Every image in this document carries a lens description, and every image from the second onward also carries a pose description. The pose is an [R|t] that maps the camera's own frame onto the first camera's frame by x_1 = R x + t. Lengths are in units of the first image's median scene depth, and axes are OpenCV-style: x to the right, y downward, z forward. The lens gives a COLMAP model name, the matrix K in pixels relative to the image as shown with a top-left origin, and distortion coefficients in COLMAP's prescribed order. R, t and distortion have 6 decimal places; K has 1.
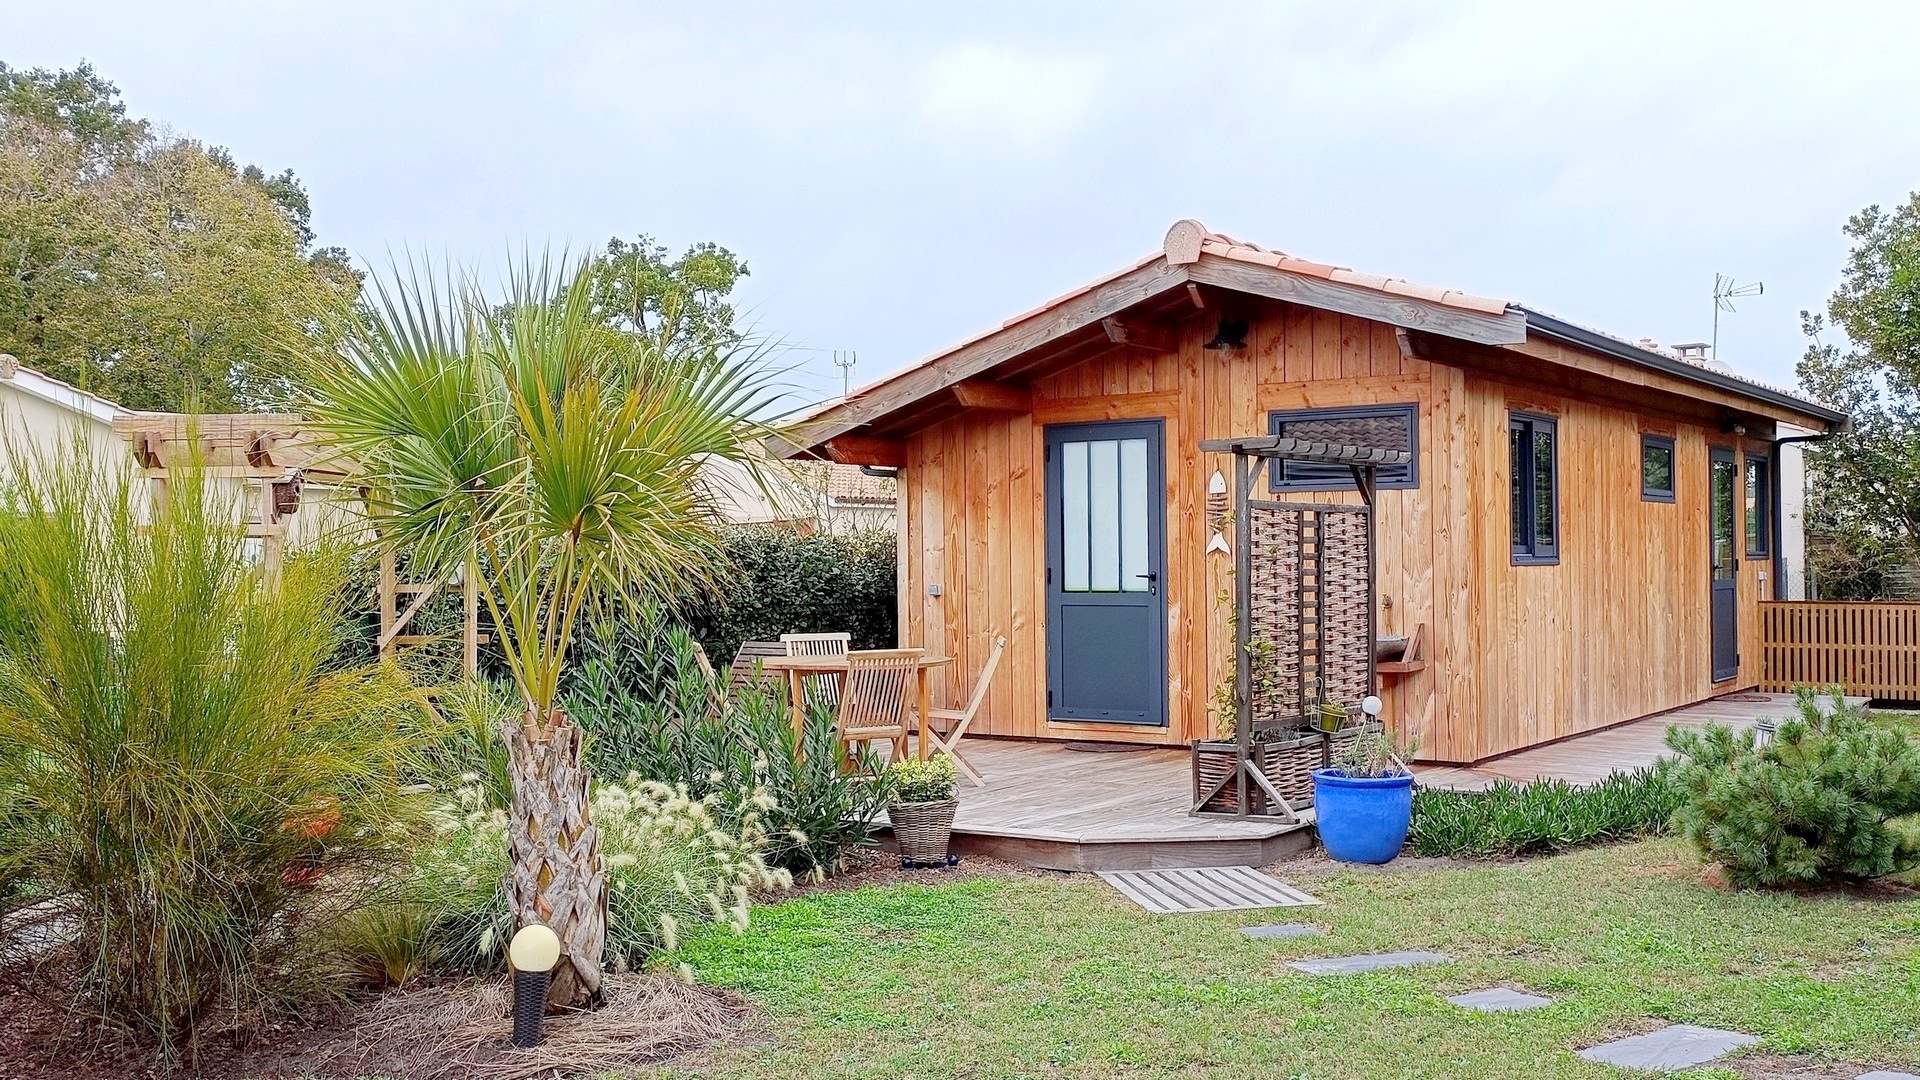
lens RADIAL K [[1839.1, 0, 960.0], [0, 1839.1, 540.0], [0, 0, 1]] dist [0.057005, 0.004392]
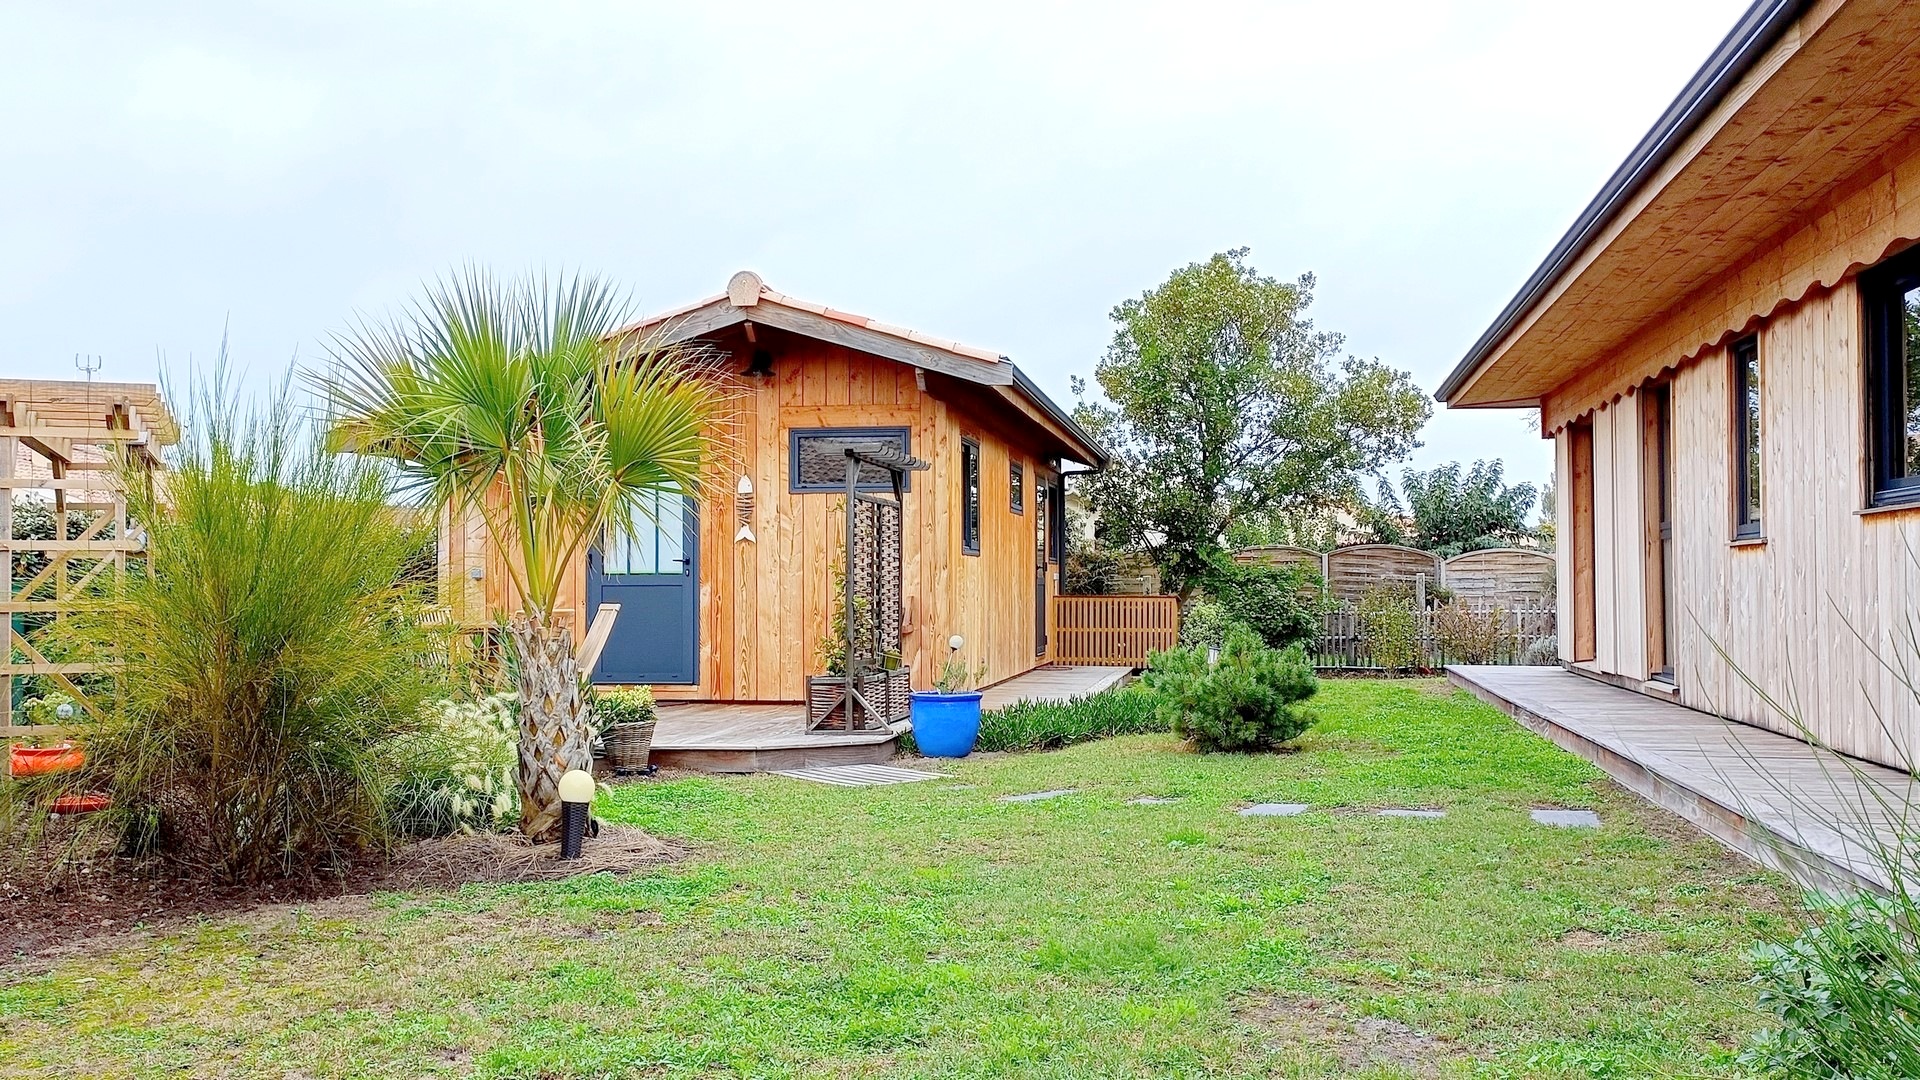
lens RADIAL K [[1839.1, 0, 960.0], [0, 1839.1, 540.0], [0, 0, 1]] dist [0.057005, 0.004392]
pose [[0.893511, 0.017835, 0.448687, -0.302559], [-0.008337, 0.999698, -0.023135, 0.035434], [-0.448963, 0.016930, 0.893390, -0.172980]]
